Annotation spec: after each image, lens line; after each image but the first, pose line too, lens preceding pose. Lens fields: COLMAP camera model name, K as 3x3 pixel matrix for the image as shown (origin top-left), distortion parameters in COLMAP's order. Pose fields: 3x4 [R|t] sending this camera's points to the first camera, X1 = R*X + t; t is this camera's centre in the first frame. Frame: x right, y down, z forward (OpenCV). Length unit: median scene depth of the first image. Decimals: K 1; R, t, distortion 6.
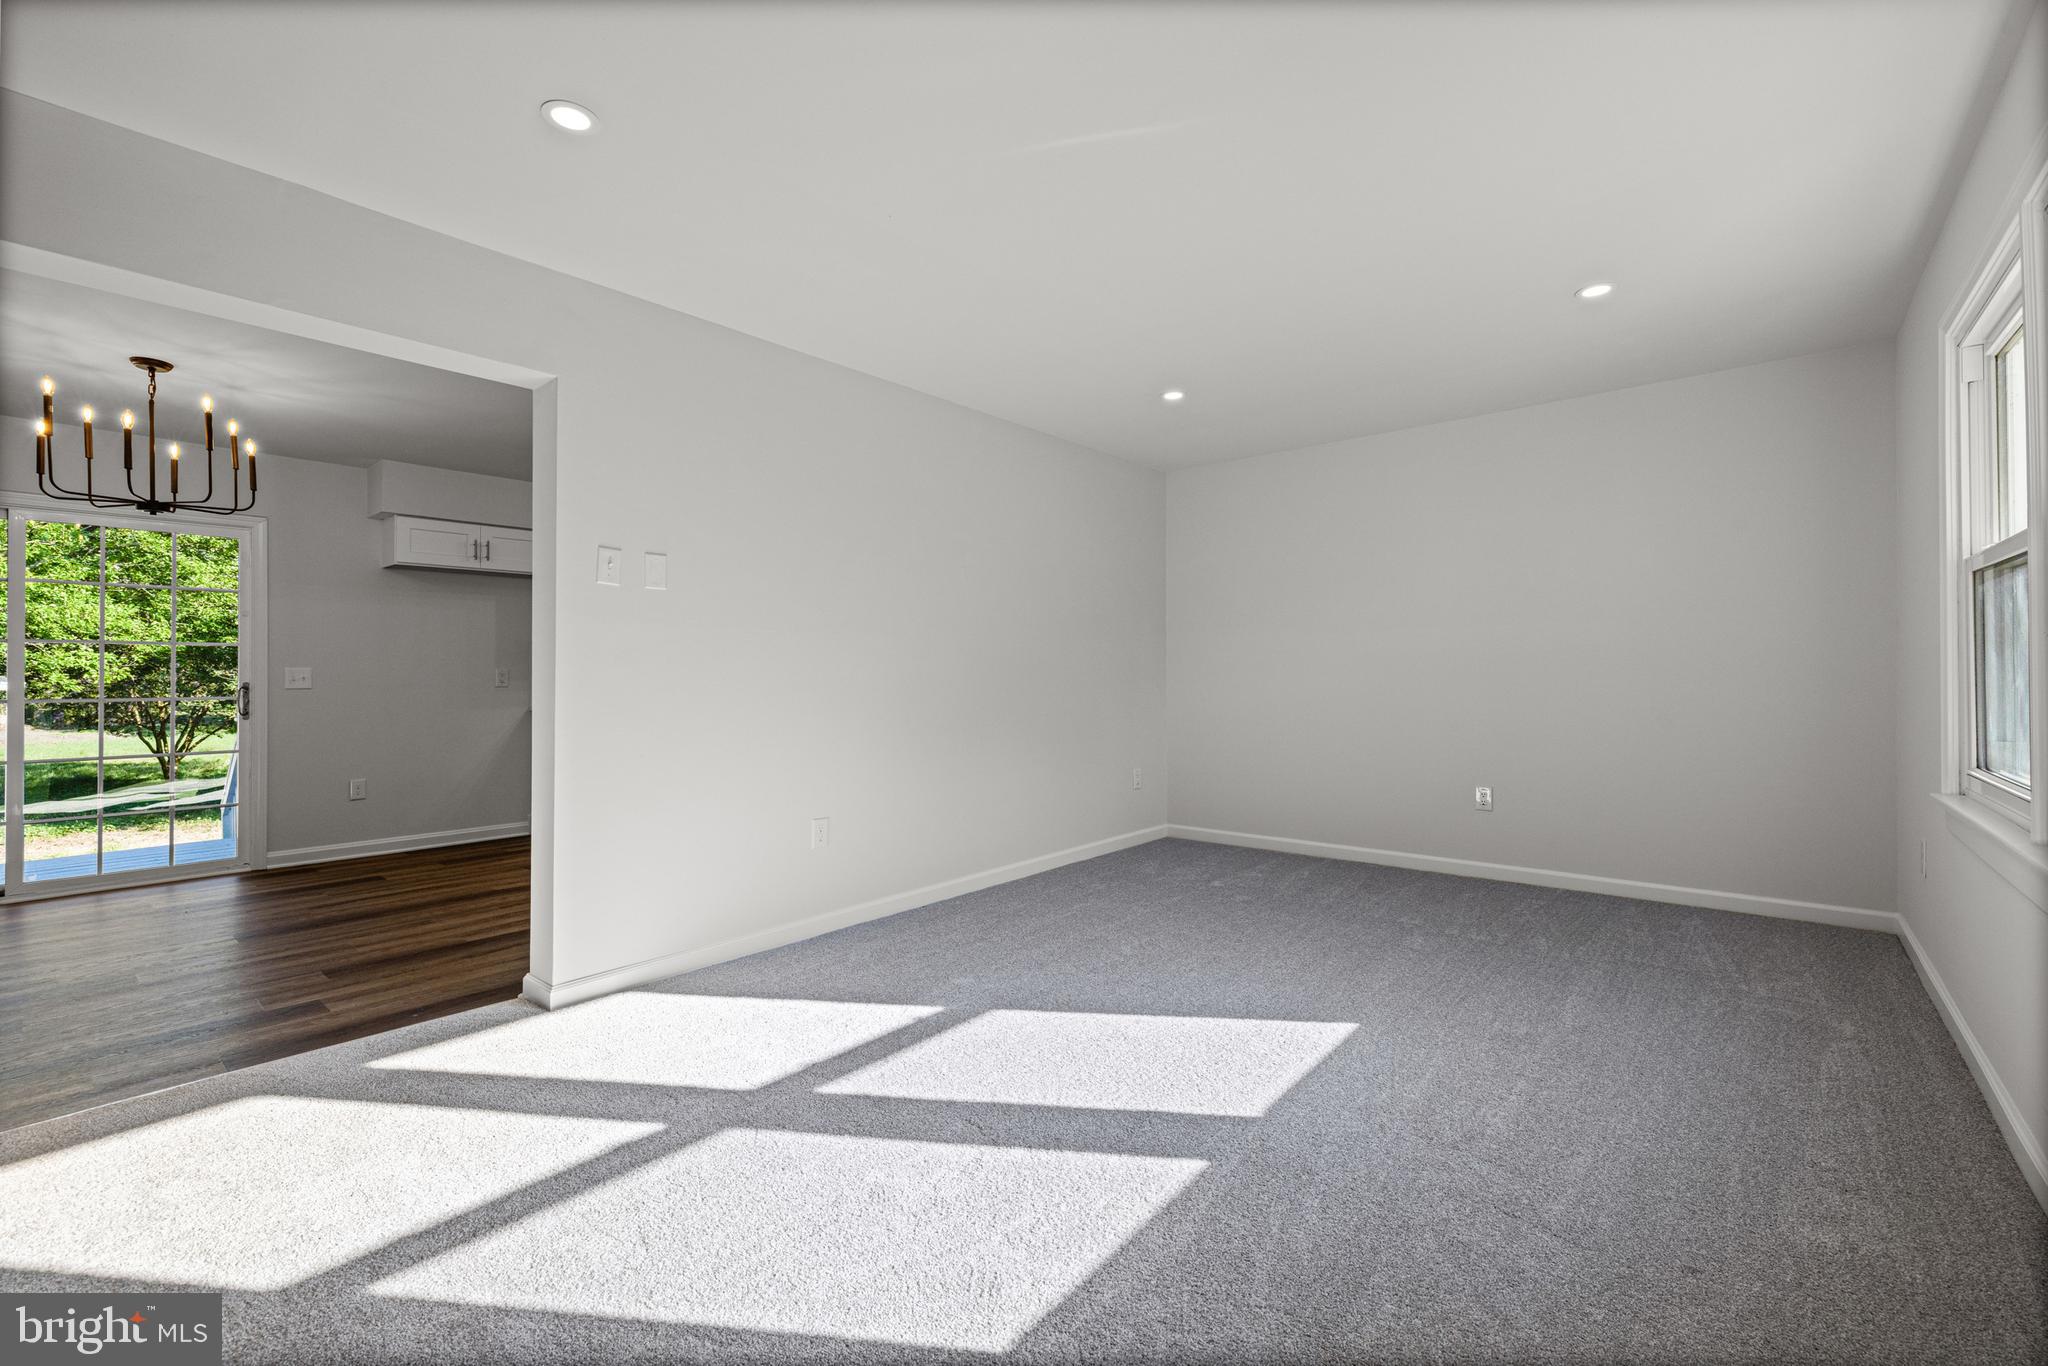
lens RADIAL K [[839.3, 0, 1037.9], [0, 839.3, 659.2], [0, 0, 1]] dist [-0.000112, 0.000086]
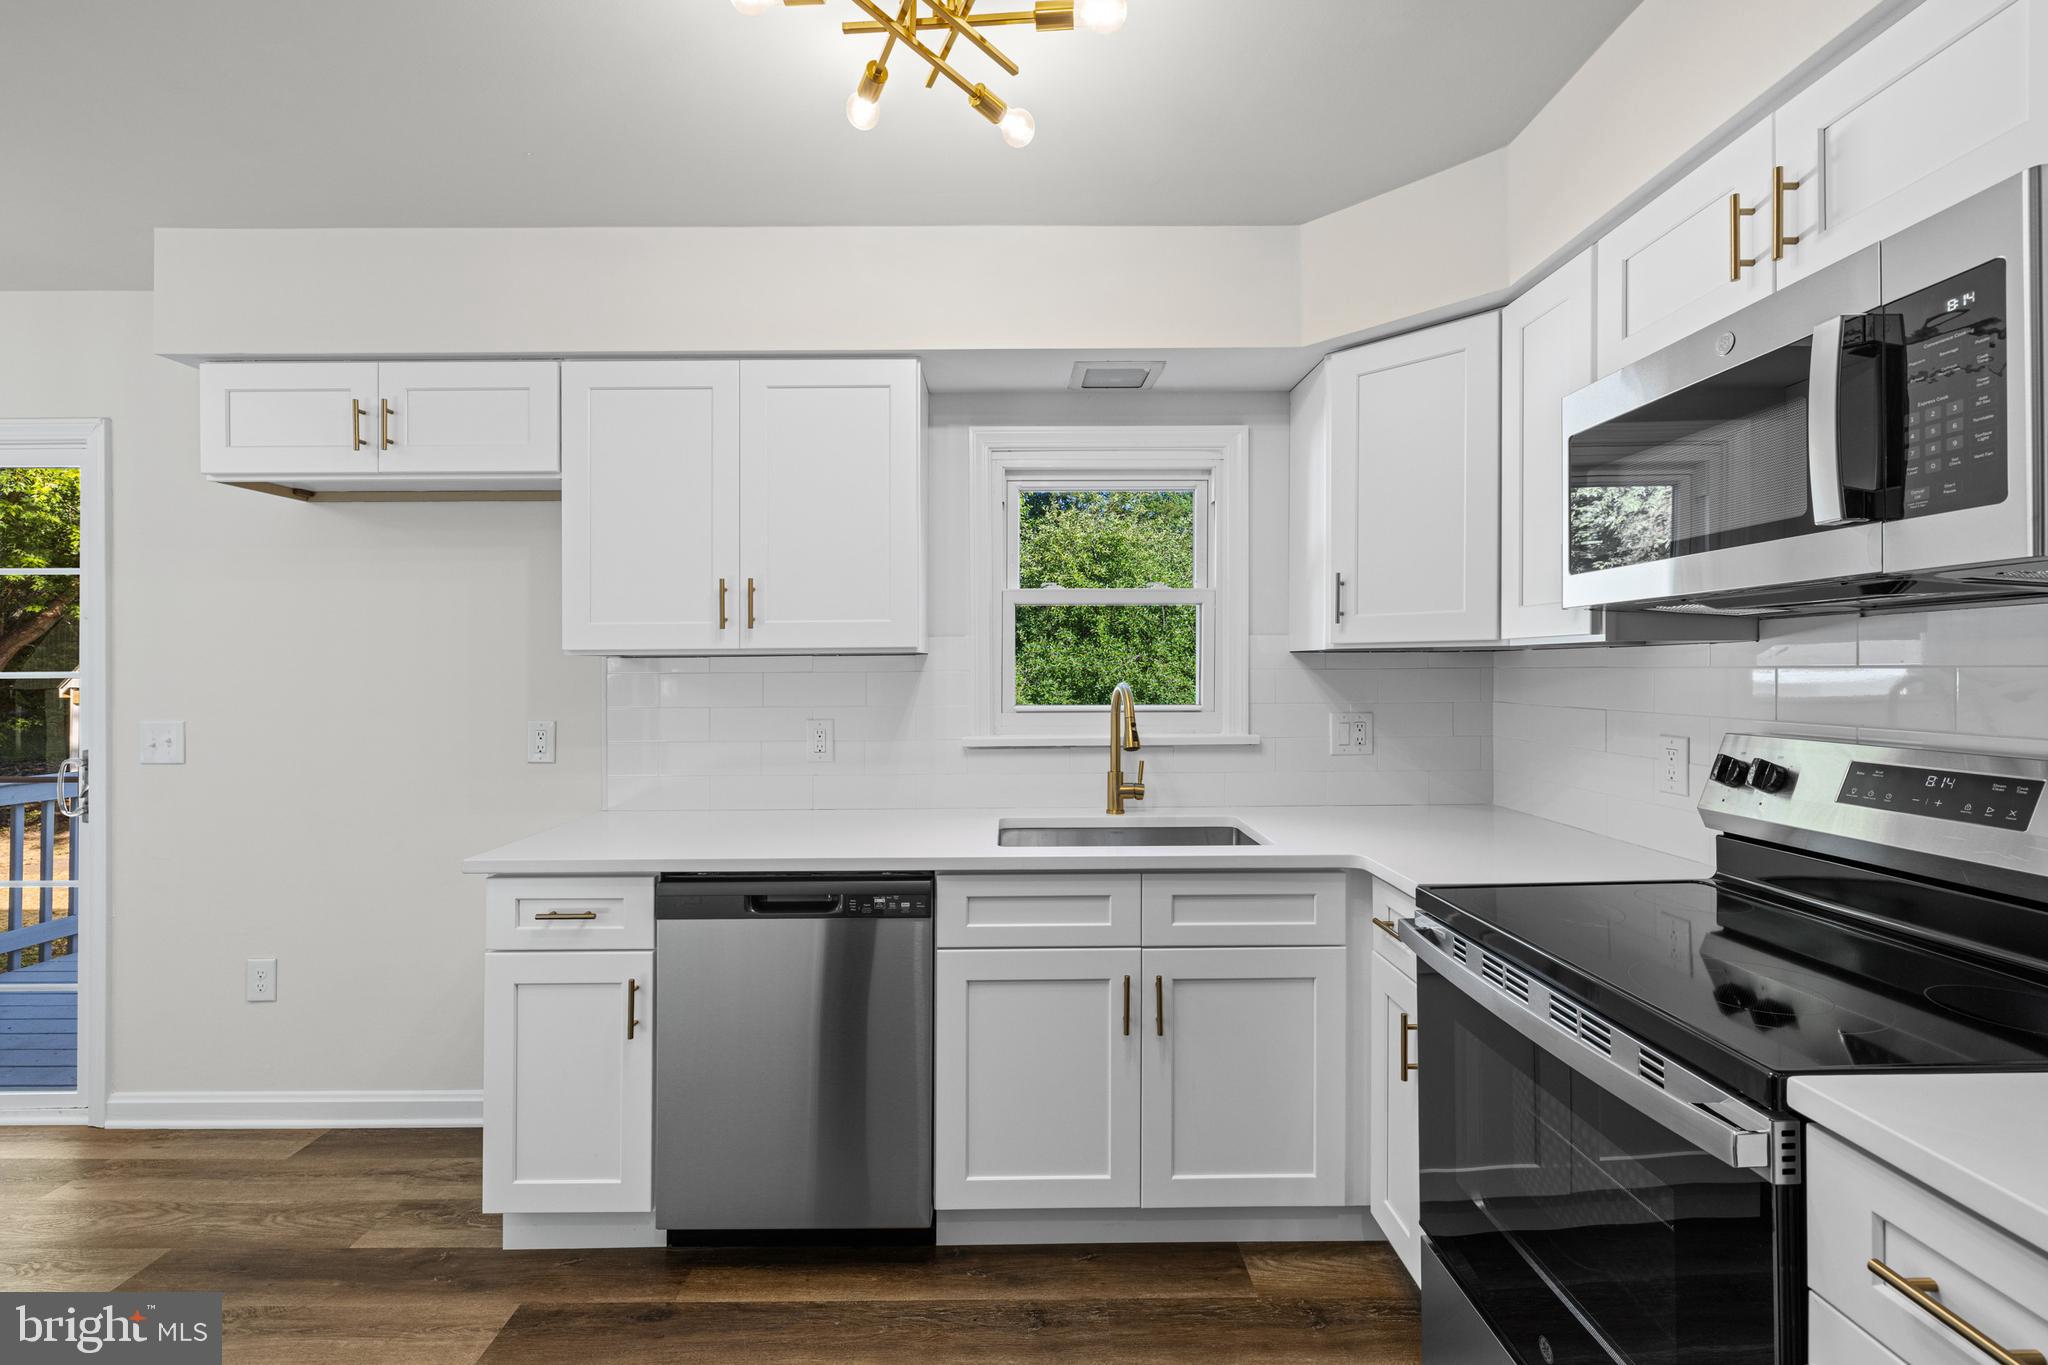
lens RADIAL K [[859.4, 0, 1017.8], [0, 859.4, 676.4], [0, 0, 1]] dist [0.001423, 0.000062]
pose [[0.653404, 0.005534, -0.756989, -0.166474], [0.004426, 0.999928, 0.011131, -0.017012], [0.756997, -0.010623, 0.653333, 0.971656]]
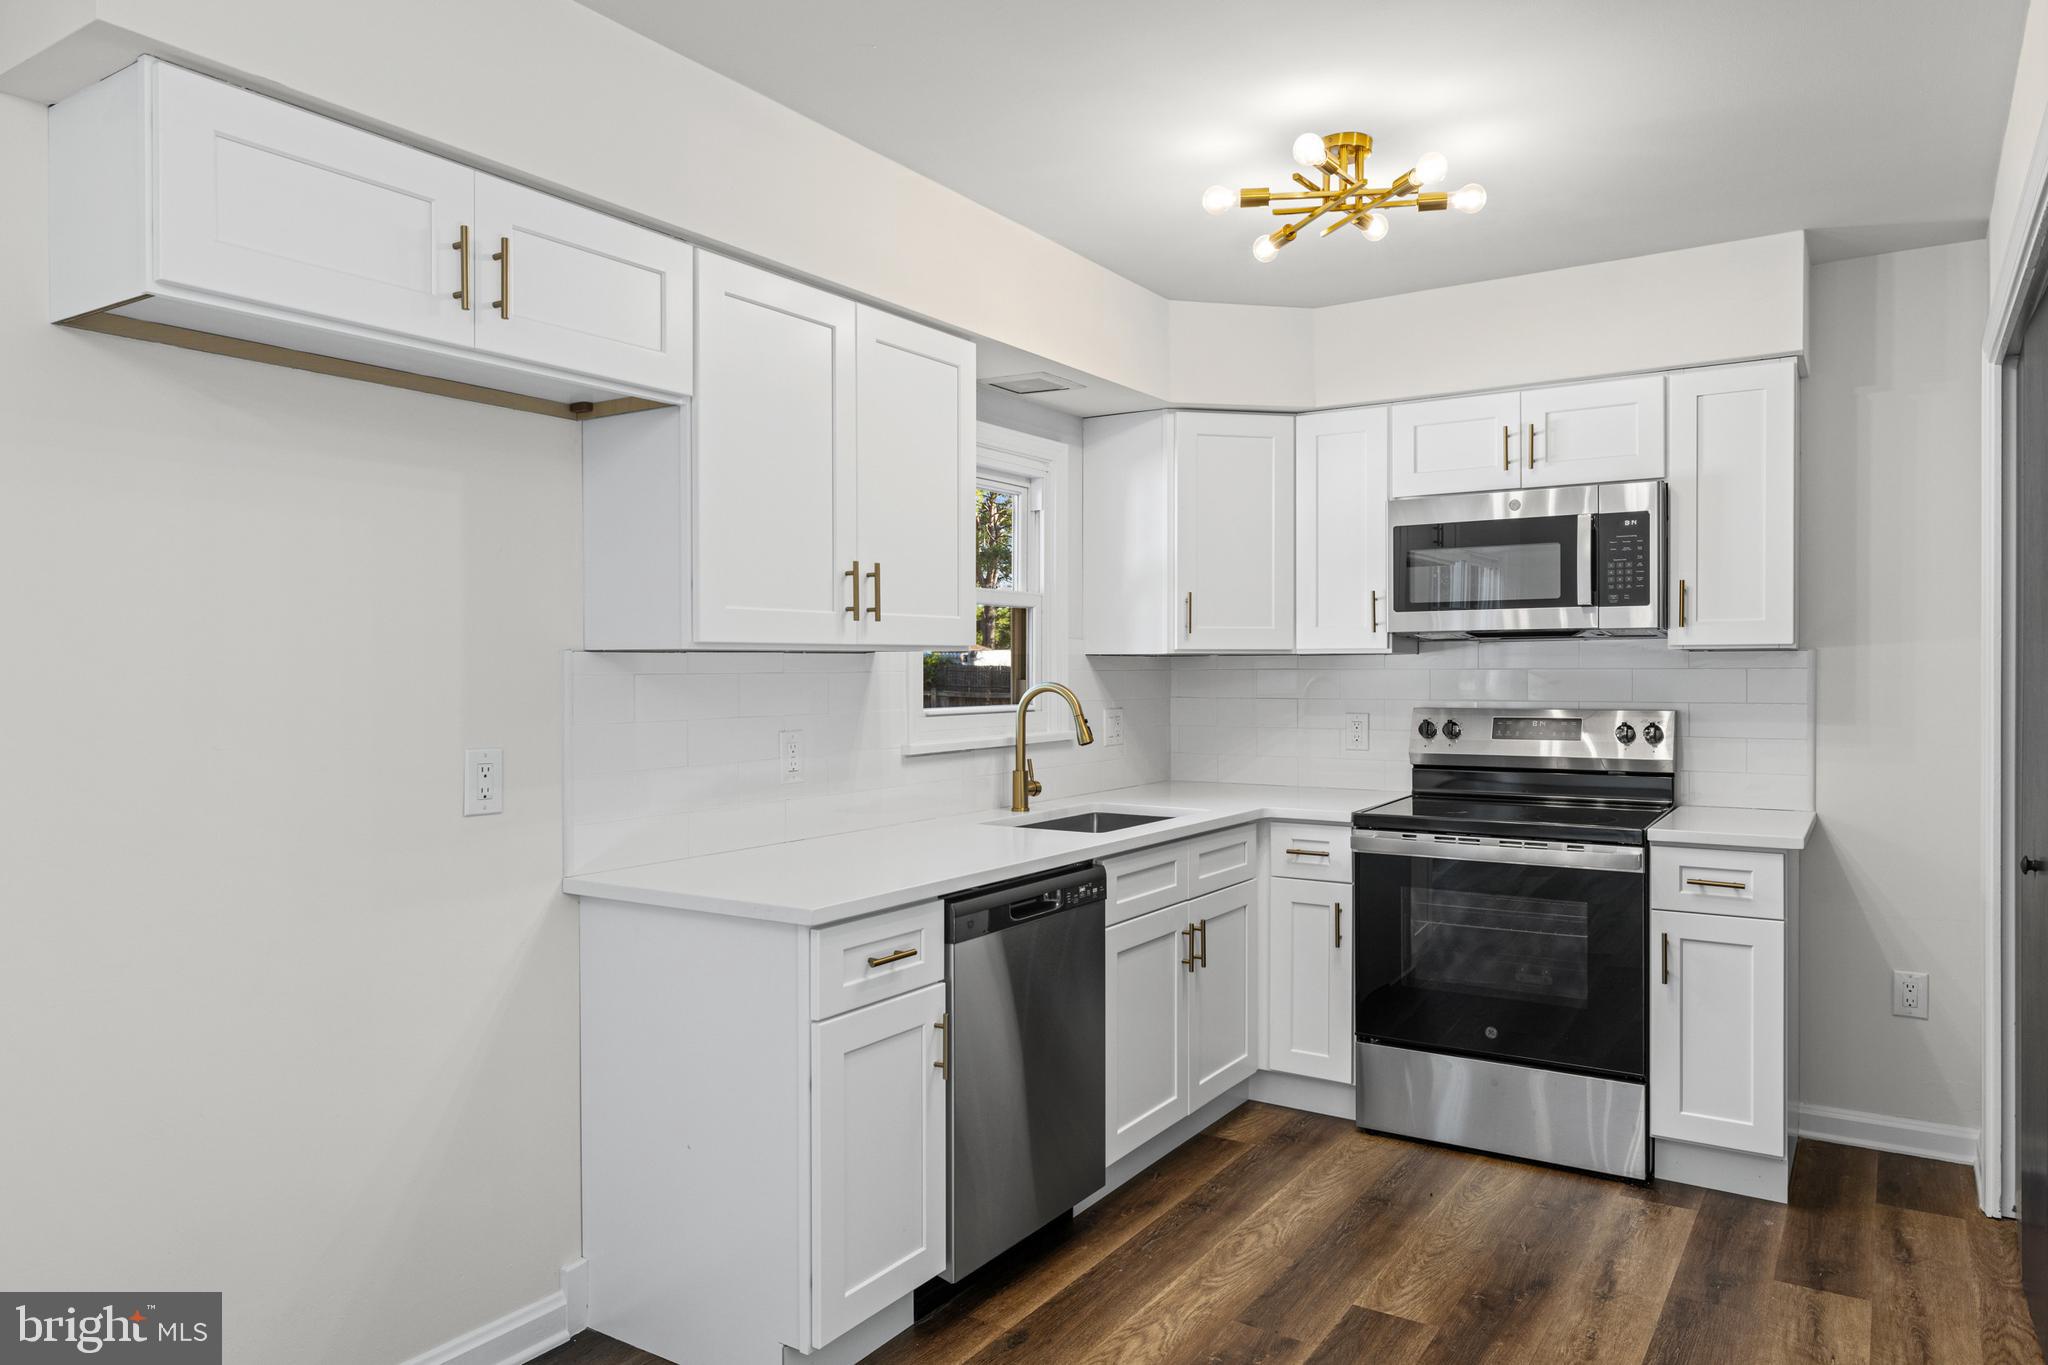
lens RADIAL K [[1322.7, 0, 1021.9], [0, 1322.7, 708.2], [0, 0, 1]] dist [0.001234, -0.000052]
pose [[0.992050, -0.004508, 0.125760, -0.561229], [0.000643, 0.999527, 0.030756, -0.016840], [-0.125839, -0.030431, 0.991584, 0.604907]]
